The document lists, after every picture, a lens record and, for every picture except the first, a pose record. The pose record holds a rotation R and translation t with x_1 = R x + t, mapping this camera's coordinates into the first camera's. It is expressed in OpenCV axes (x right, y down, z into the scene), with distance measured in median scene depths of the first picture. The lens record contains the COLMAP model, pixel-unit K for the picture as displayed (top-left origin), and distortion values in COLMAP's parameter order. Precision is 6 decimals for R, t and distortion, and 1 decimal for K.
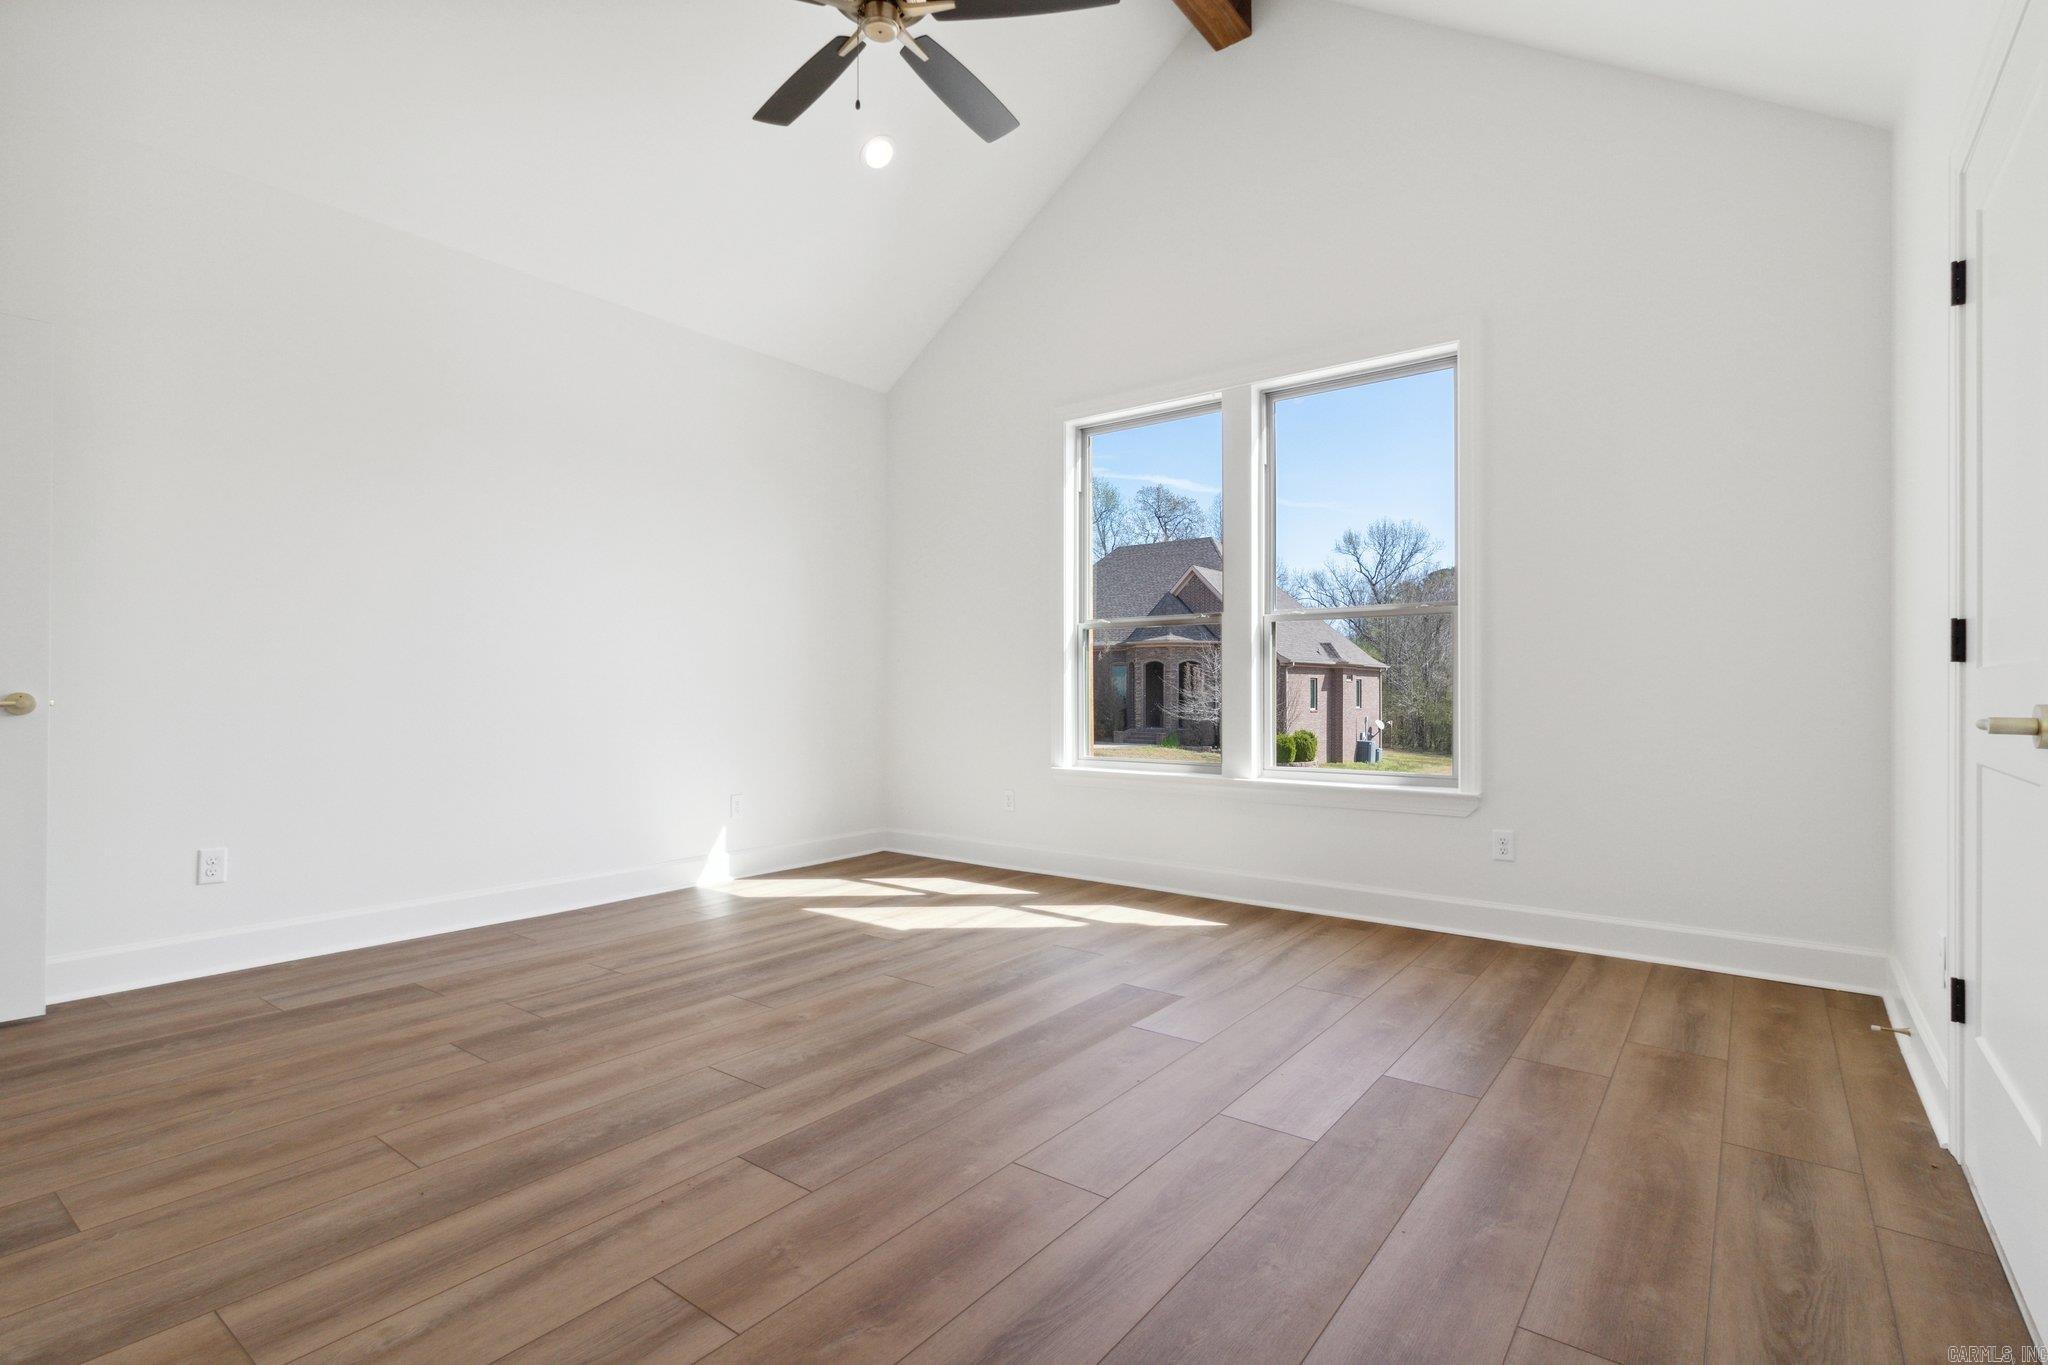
lens RADIAL K [[946.2, 0, 1018.3], [0, 946.2, 684.9], [0, 0, 1]] dist [0.003920, 0.000237]
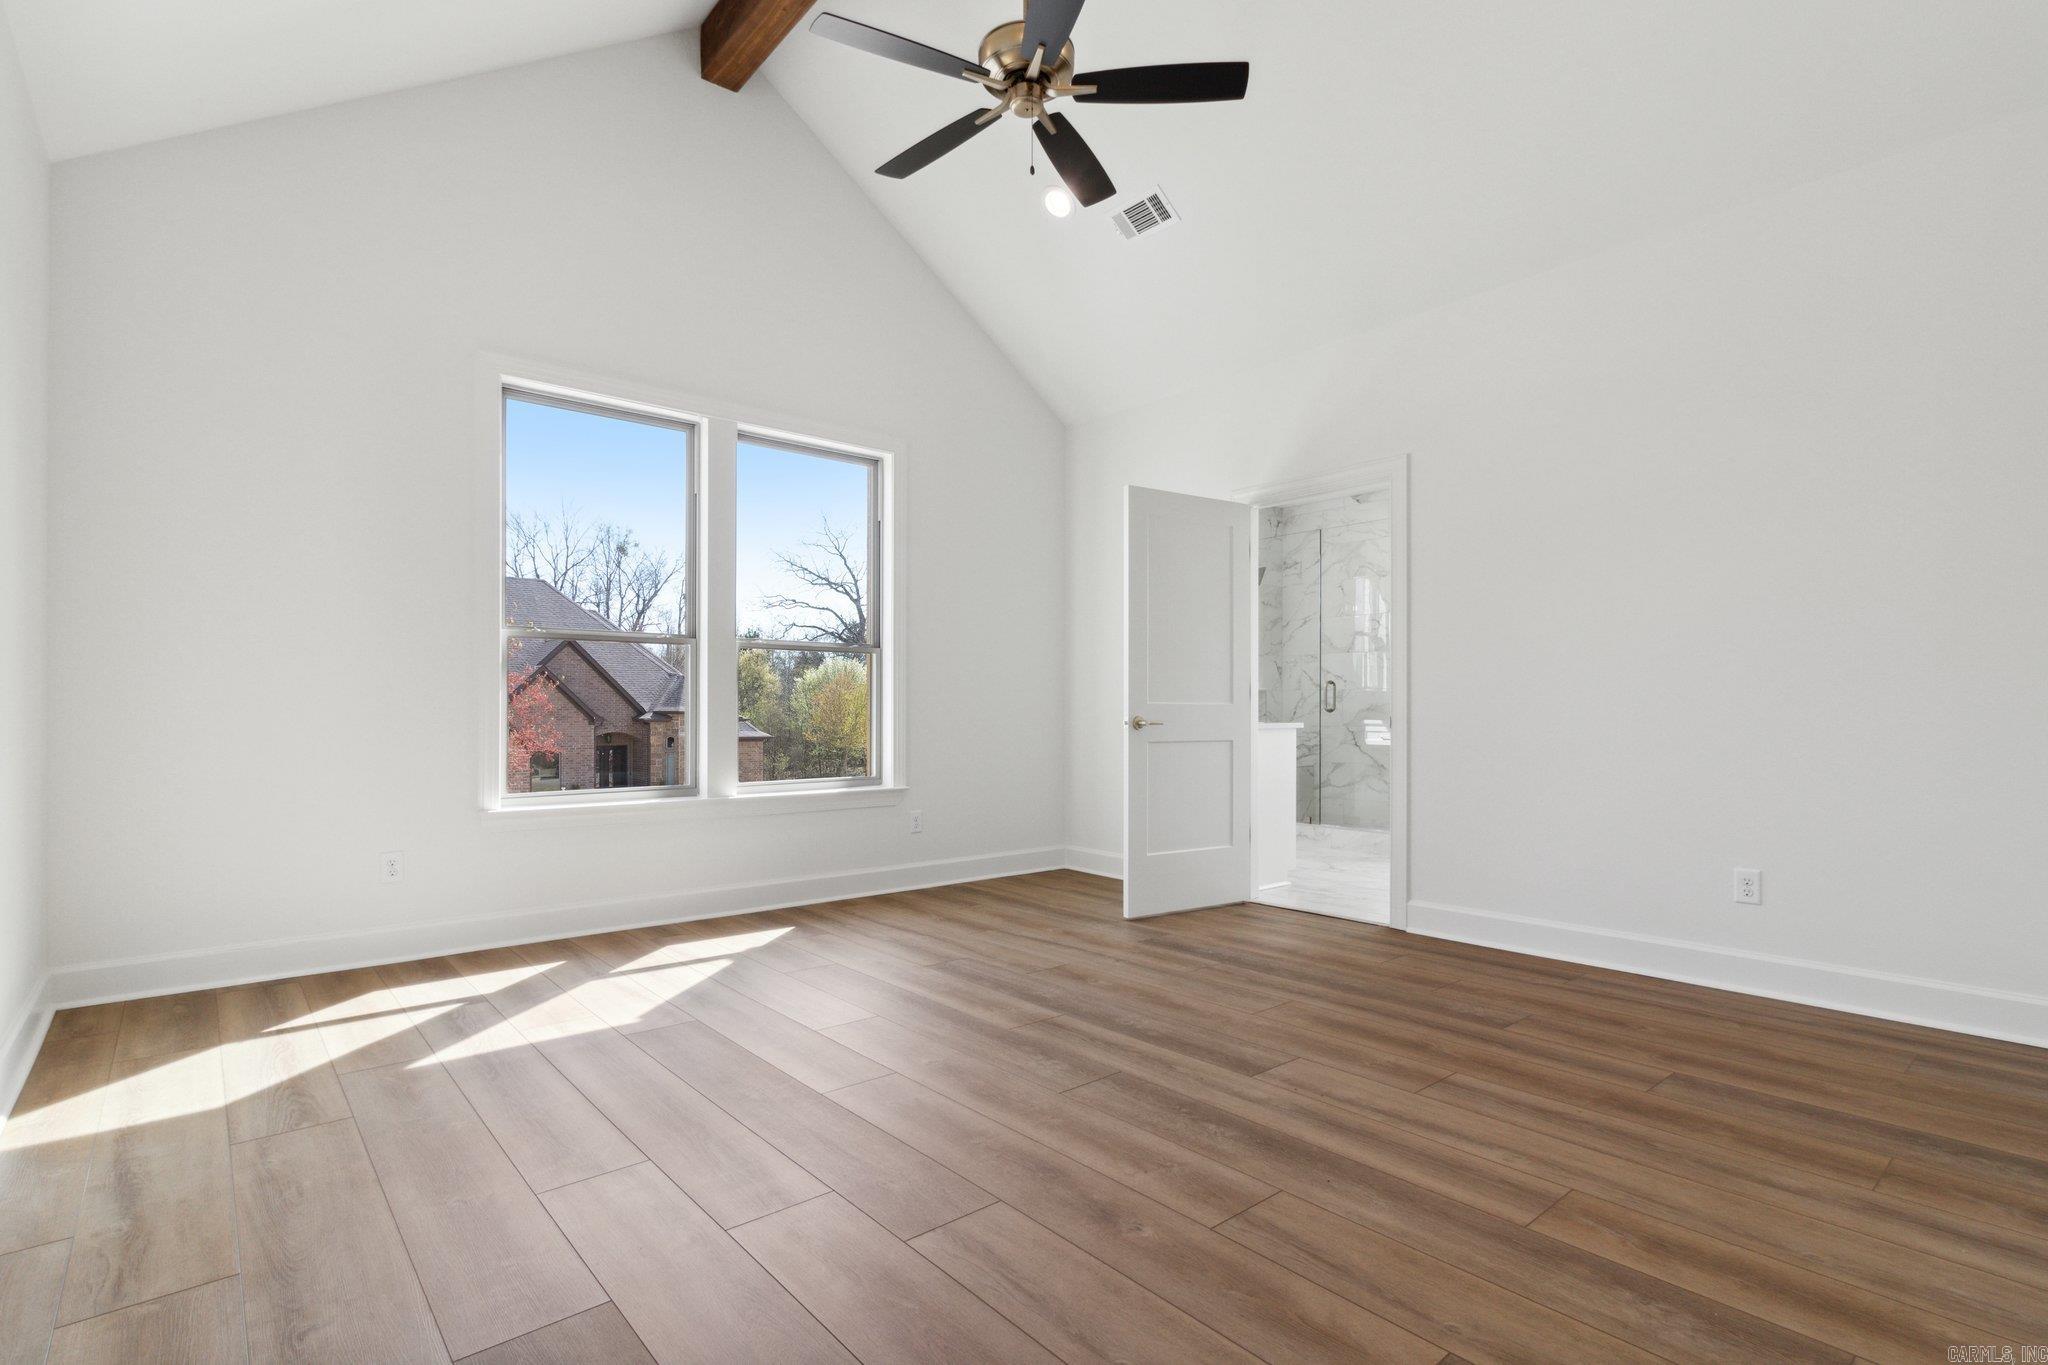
lens RADIAL K [[946.2, 0, 1018.3], [0, 946.2, 684.9], [0, 0, 1]] dist [0.003920, 0.000237]
pose [[0.240689, 0.022479, 0.970342, -1.577595], [-0.000782, 0.999736, -0.022966, -0.006342], [-0.970602, 0.004769, 0.240643, 0.957205]]
